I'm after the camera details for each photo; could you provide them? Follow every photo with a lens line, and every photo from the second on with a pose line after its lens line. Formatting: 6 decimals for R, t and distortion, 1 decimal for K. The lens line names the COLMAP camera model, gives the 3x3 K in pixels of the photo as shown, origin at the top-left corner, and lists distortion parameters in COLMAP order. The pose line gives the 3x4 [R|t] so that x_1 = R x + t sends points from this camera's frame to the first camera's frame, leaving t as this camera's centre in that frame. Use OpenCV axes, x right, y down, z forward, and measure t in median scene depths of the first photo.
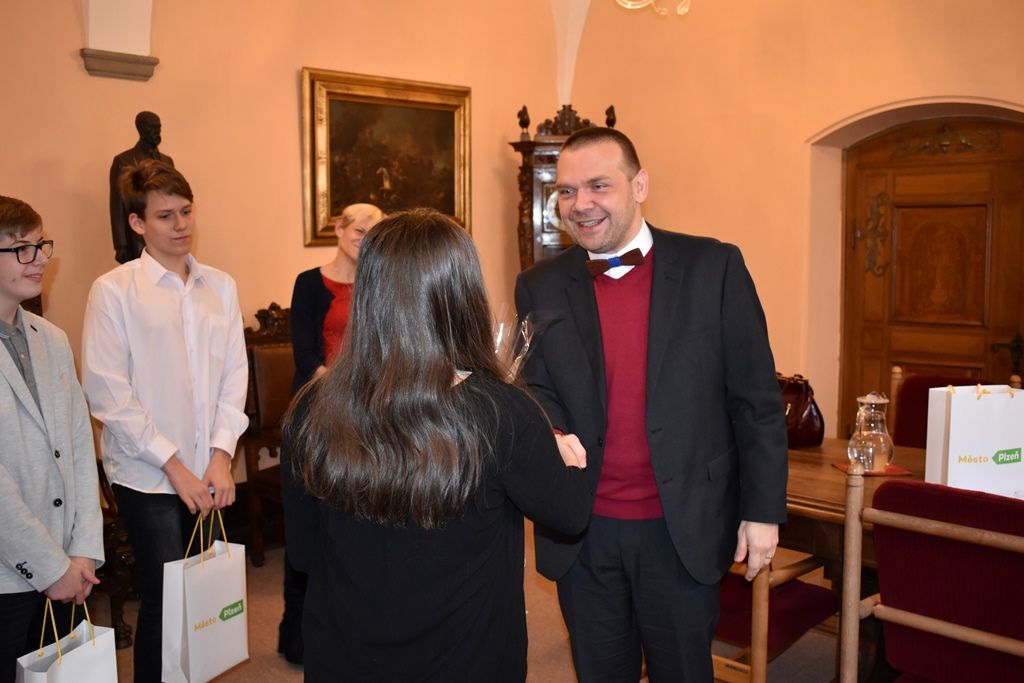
lens RADIAL K [[1028.2, 0, 512.0], [0, 1028.2, 341.5], [0, 0, 1]] dist [-0.070570, -0.002903]
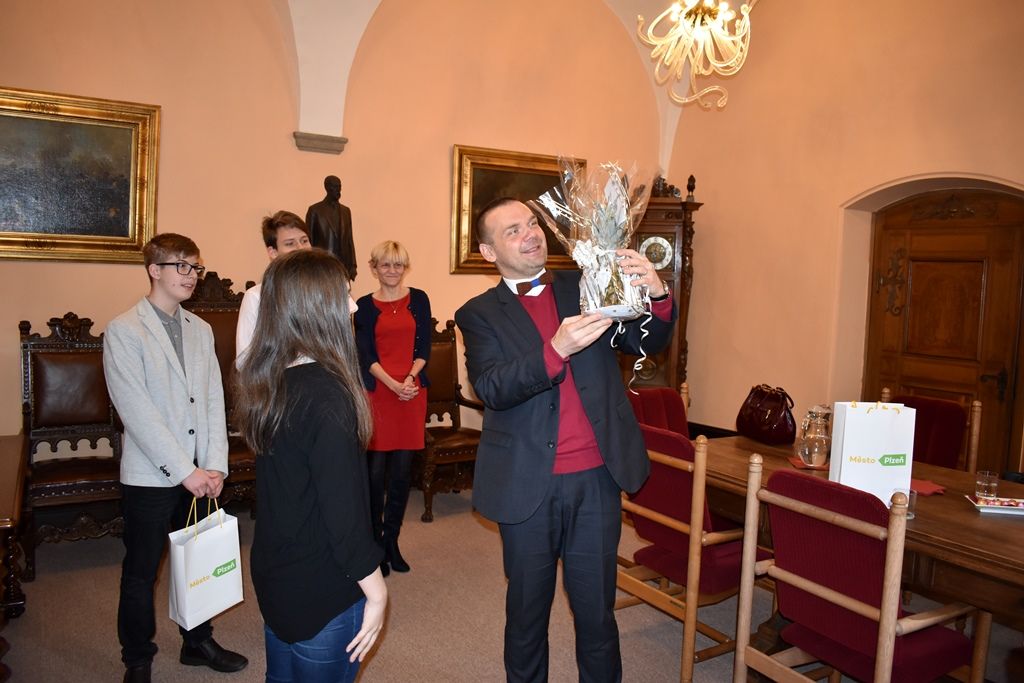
lens RADIAL K [[790.5, 0, 512.0], [0, 790.5, 341.5], [0, 0, 1]] dist [-0.089262, 0.001010]
pose [[0.974827, 0.055032, -0.216066, 0.114484], [-0.057644, 0.998320, -0.005803, -0.000192], [0.215384, 0.018111, 0.976361, -0.020498]]
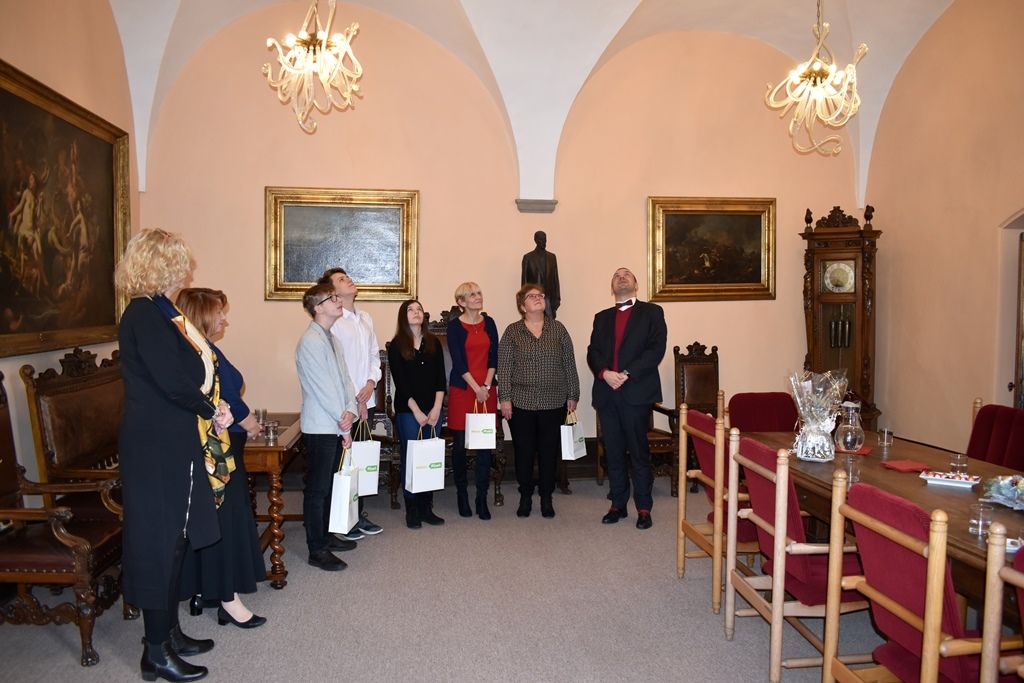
lens RADIAL K [[790.5, 0, 512.0], [0, 790.5, 341.5], [0, 0, 1]] dist [-0.089262, 0.001010]
pose [[0.793943, 0.036431, -0.606899, 0.408483], [-0.059930, 0.998031, -0.018490, 0.008671], [0.605031, 0.051051, 0.794564, -0.159300]]
